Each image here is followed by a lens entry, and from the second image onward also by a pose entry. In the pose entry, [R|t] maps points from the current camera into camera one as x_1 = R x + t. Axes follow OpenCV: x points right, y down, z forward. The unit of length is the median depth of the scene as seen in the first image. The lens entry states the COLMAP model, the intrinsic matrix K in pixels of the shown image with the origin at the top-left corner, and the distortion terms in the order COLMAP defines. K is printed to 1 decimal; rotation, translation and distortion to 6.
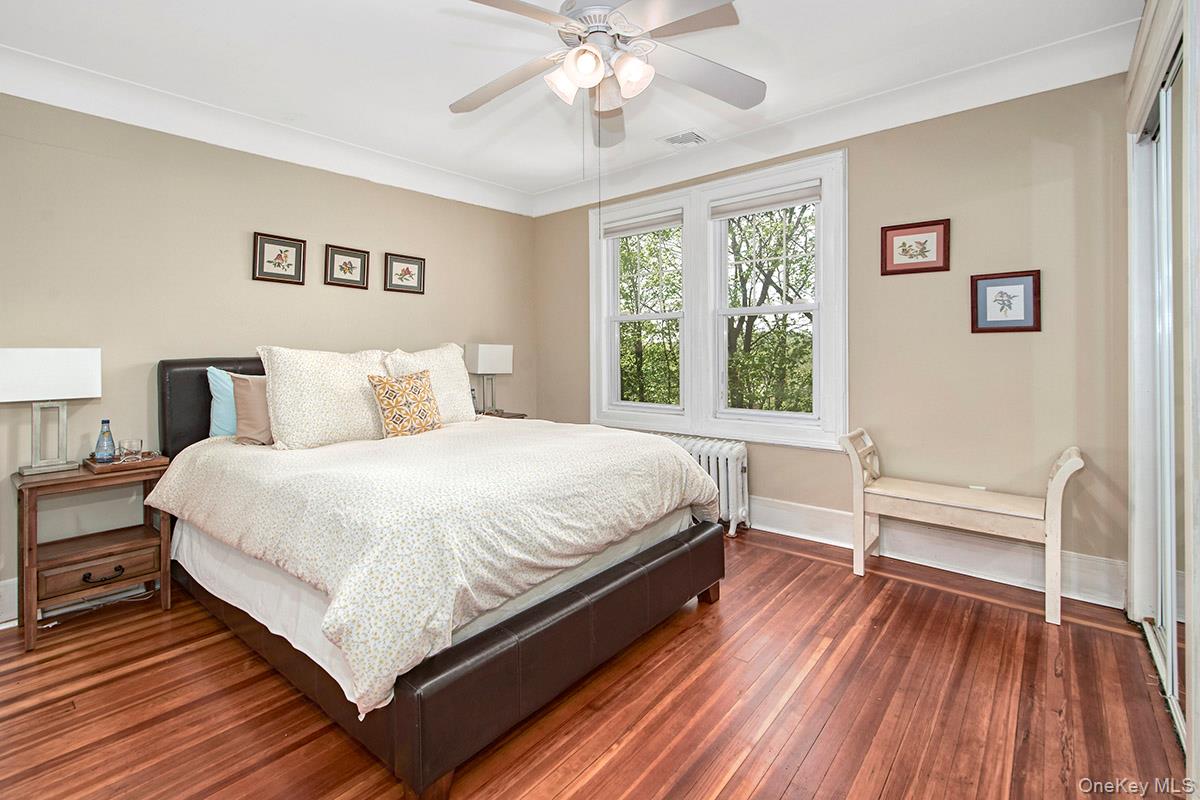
lens RADIAL K [[531.5, 0, 581.7], [0, 531.5, 349.0], [0, 0, 1]] dist [0.008093, -0.003928]
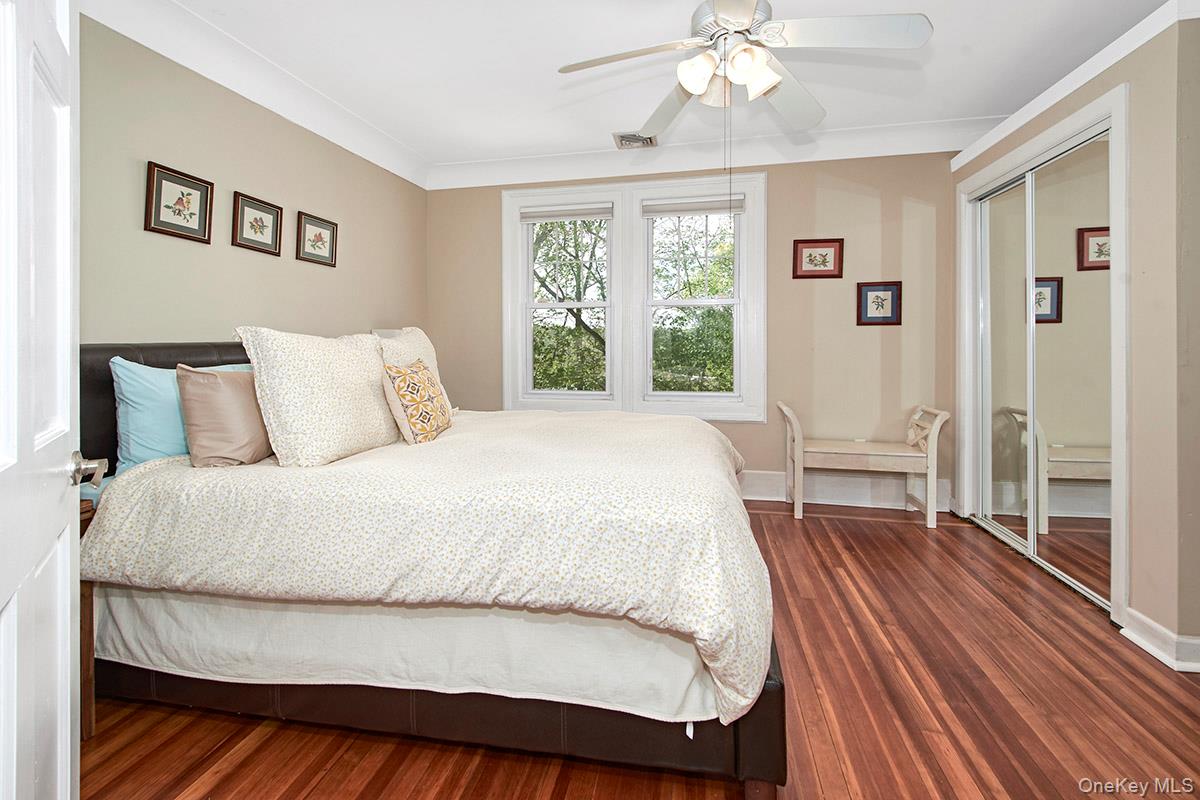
lens RADIAL K [[531.5, 0, 577.8], [0, 531.5, 339.7], [0, 0, 1]] dist [0.008093, -0.003928]
pose [[0.880798, 0.004402, 0.473472, -0.483916], [-0.005104, 0.999987, 0.000197, 0.008548], [-0.473465, -0.002590, 0.880809, 0.140383]]
